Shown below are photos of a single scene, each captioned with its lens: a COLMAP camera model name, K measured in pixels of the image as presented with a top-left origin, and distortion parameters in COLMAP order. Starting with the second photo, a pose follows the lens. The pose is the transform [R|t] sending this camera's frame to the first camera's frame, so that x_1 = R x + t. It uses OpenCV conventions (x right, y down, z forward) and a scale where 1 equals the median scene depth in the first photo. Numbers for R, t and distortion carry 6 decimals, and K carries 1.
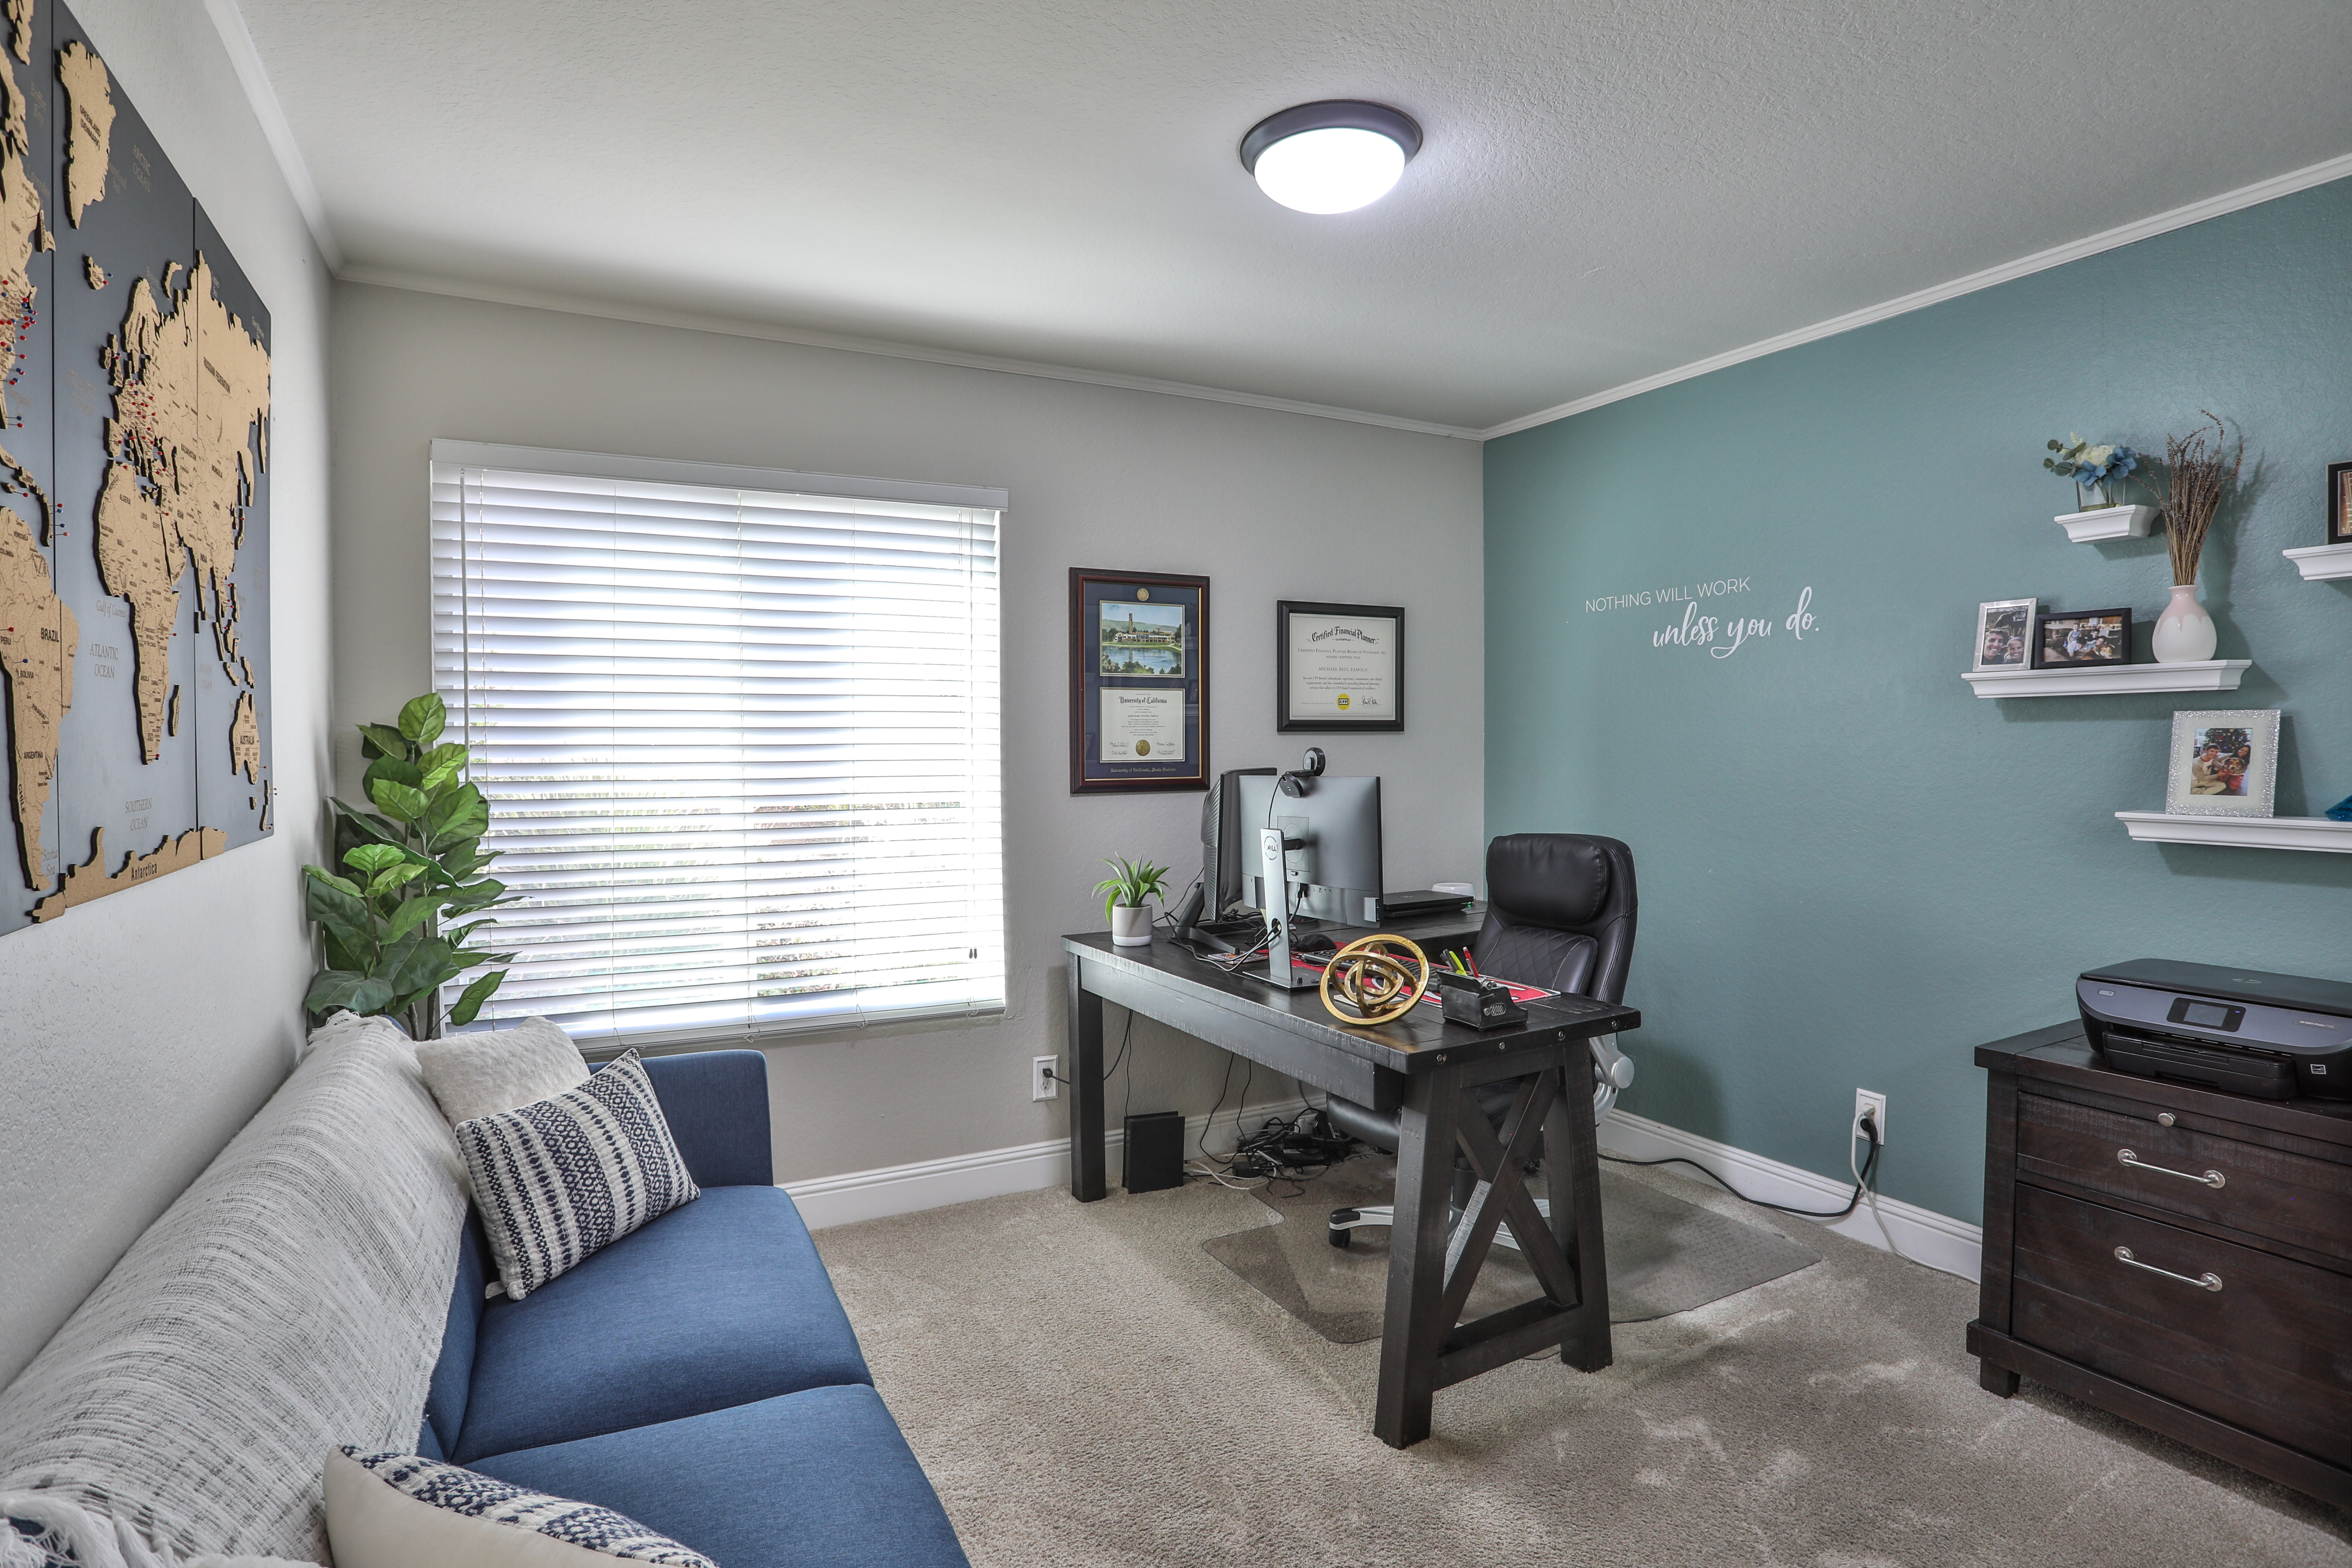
lens RADIAL K [[1218.8, 0, 1174.2], [0, 1218.8, 780.1], [0, 0, 1]] dist [-0.063082, 0.019047]
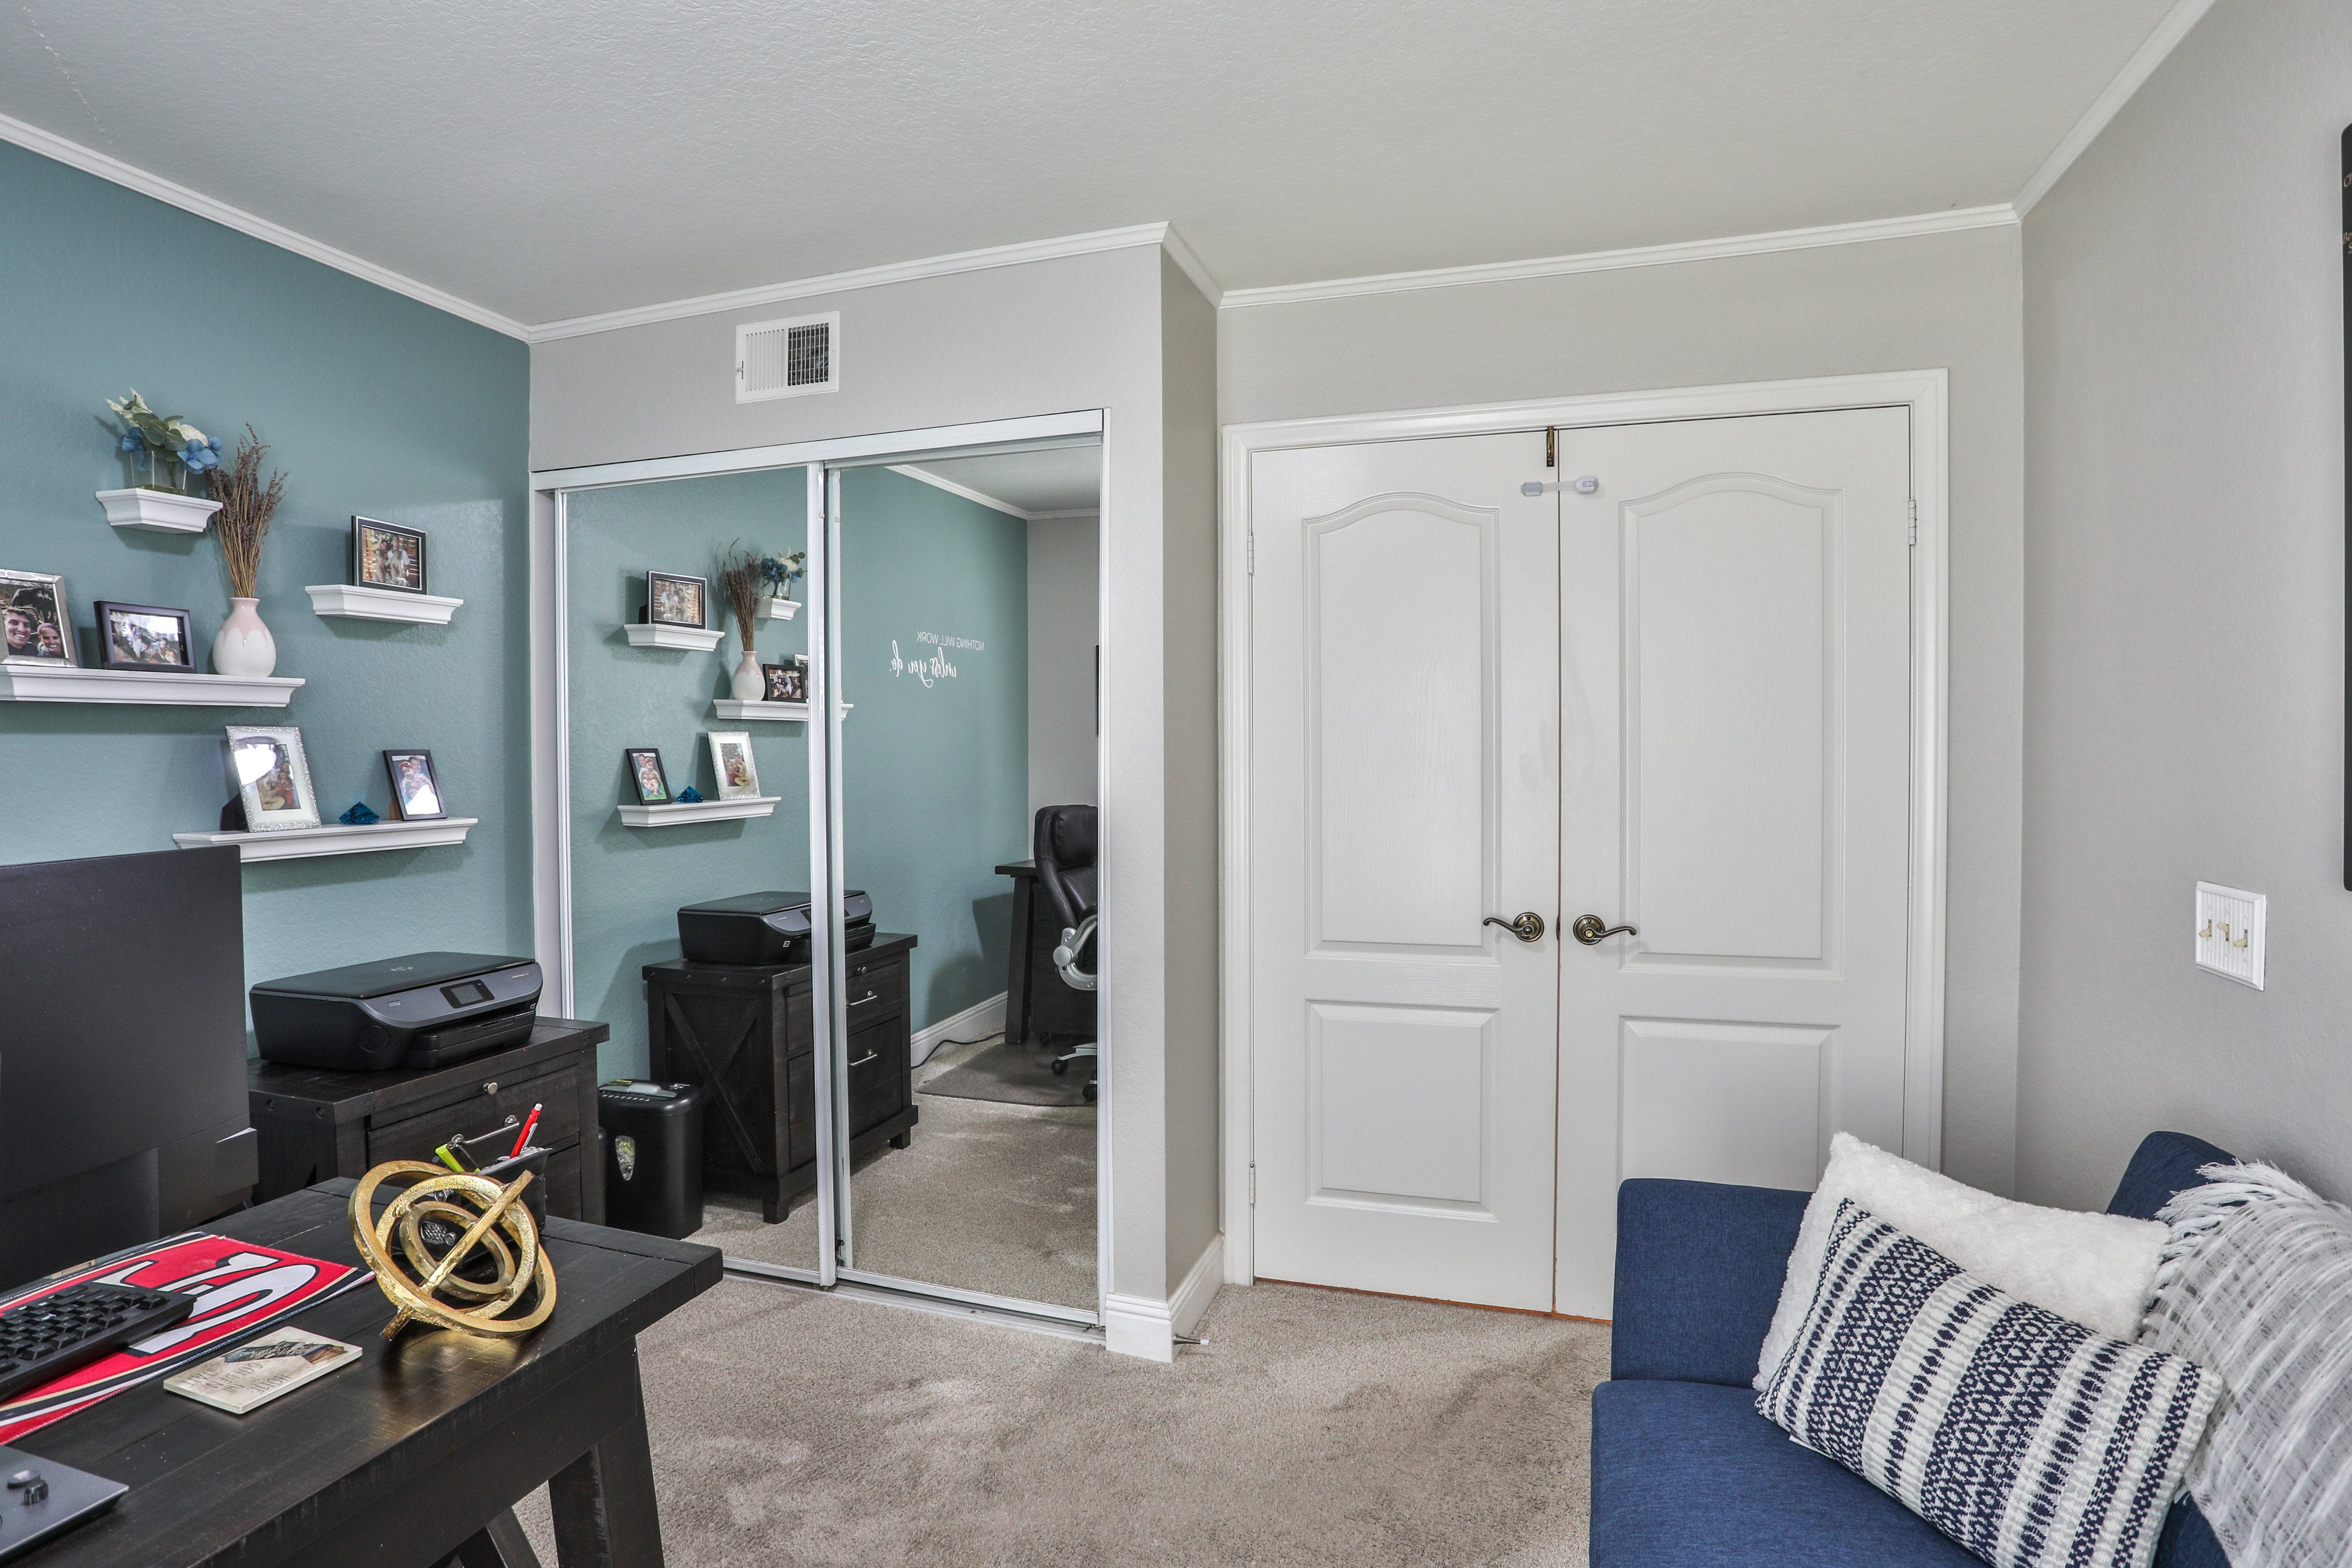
lens RADIAL K [[1218.8, 0, 1169.0], [0, 1218.8, 776.0], [0, 0, 1]] dist [-0.063082, 0.019047]
pose [[-0.696217, -0.009070, 0.717774, -0.353352], [0.031709, 0.998556, 0.043375, -0.033822], [-0.717131, 0.052959, -0.694923, 1.066447]]
